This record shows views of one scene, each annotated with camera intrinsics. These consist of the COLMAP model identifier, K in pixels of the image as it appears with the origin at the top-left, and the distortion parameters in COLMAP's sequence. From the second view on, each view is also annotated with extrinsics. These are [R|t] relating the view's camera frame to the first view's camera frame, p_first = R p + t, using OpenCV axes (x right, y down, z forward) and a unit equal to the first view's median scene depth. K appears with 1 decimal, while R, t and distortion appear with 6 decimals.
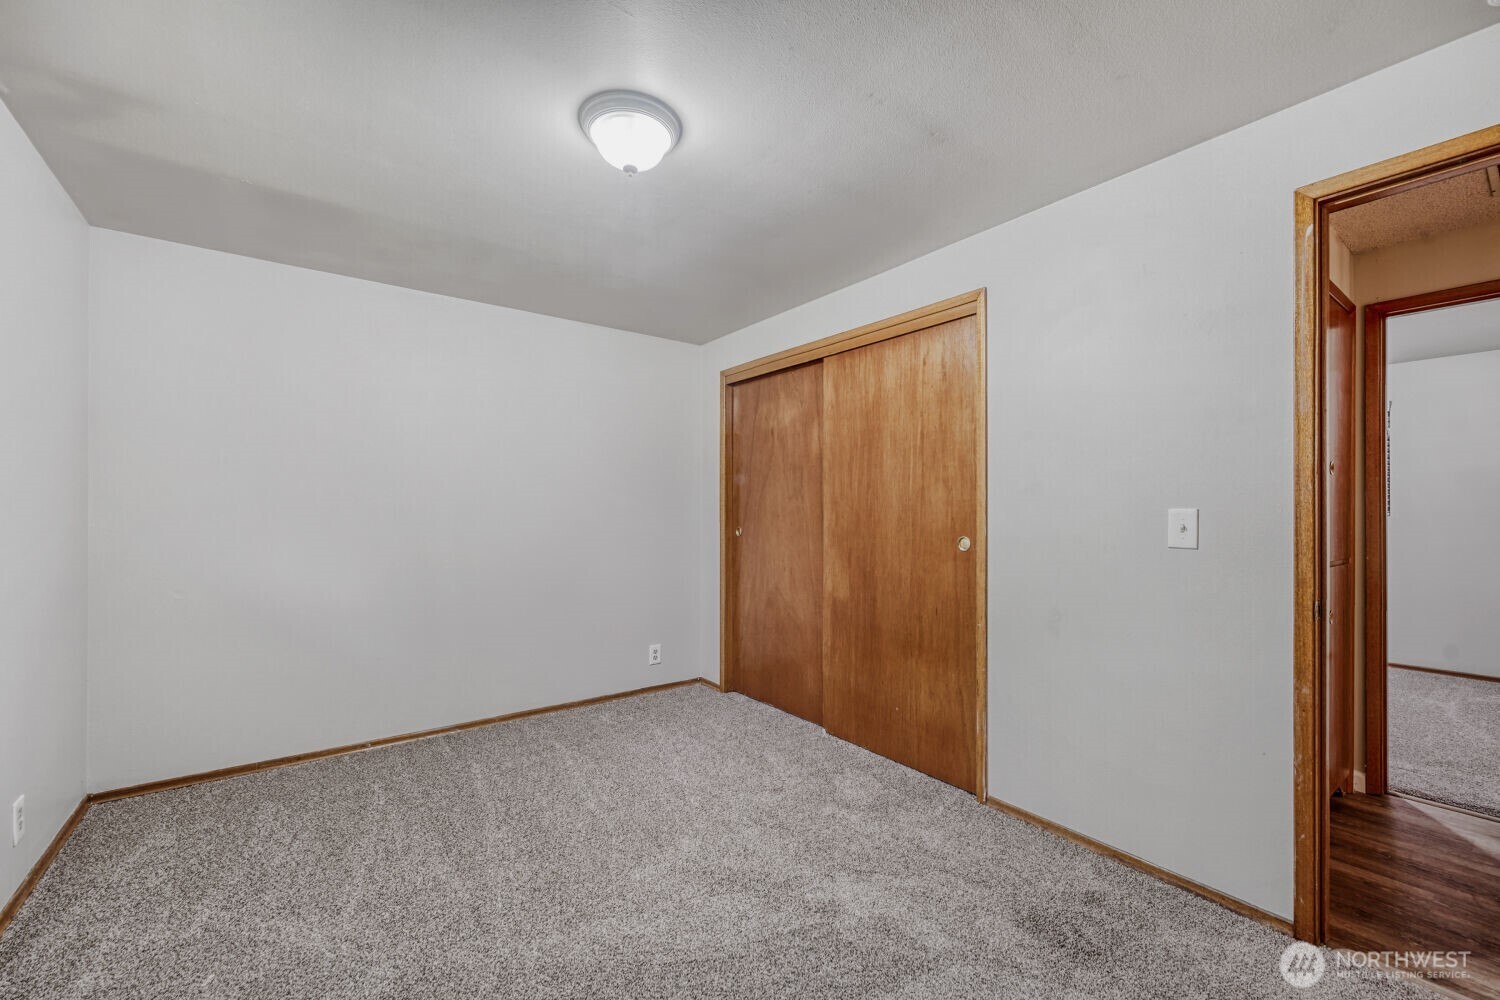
lens RADIAL K [[612.7, 0, 746.3], [0, 612.7, 515.7], [0, 0, 1]] dist [-0.021400, 0.000732]
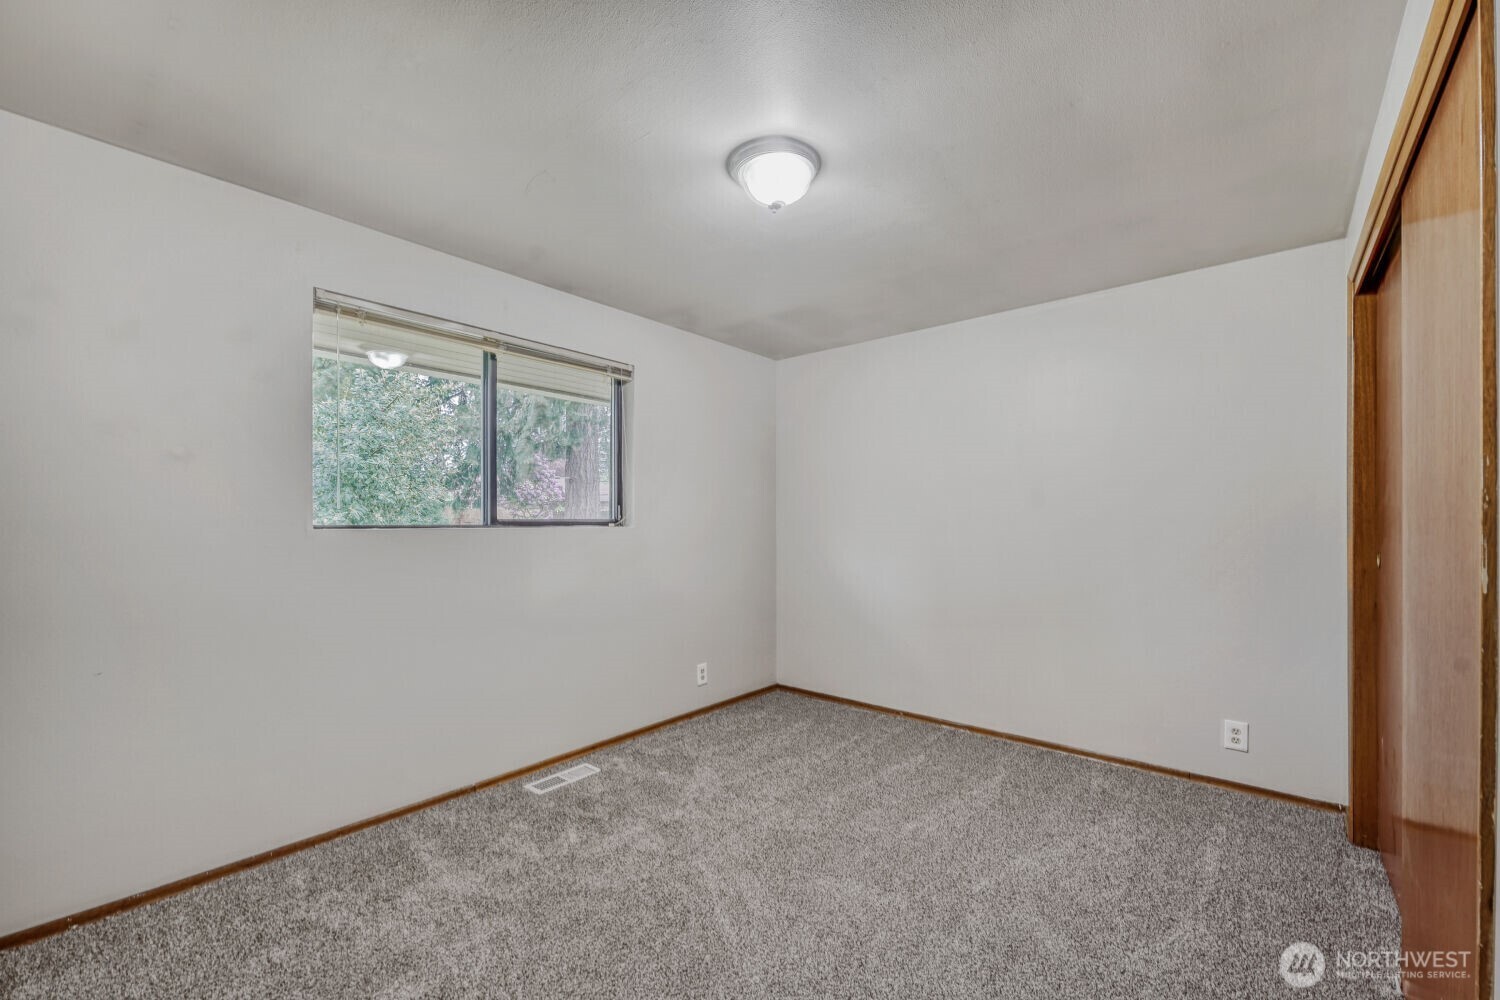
lens RADIAL K [[612.7, 0, 746.3], [0, 612.7, 515.7], [0, 0, 1]] dist [-0.021400, 0.000732]
pose [[0.202020, -0.013358, -0.979290, 0.627010], [-0.014725, 0.999753, -0.016675, 0.006572], [0.979271, 0.017789, 0.201773, 0.530339]]
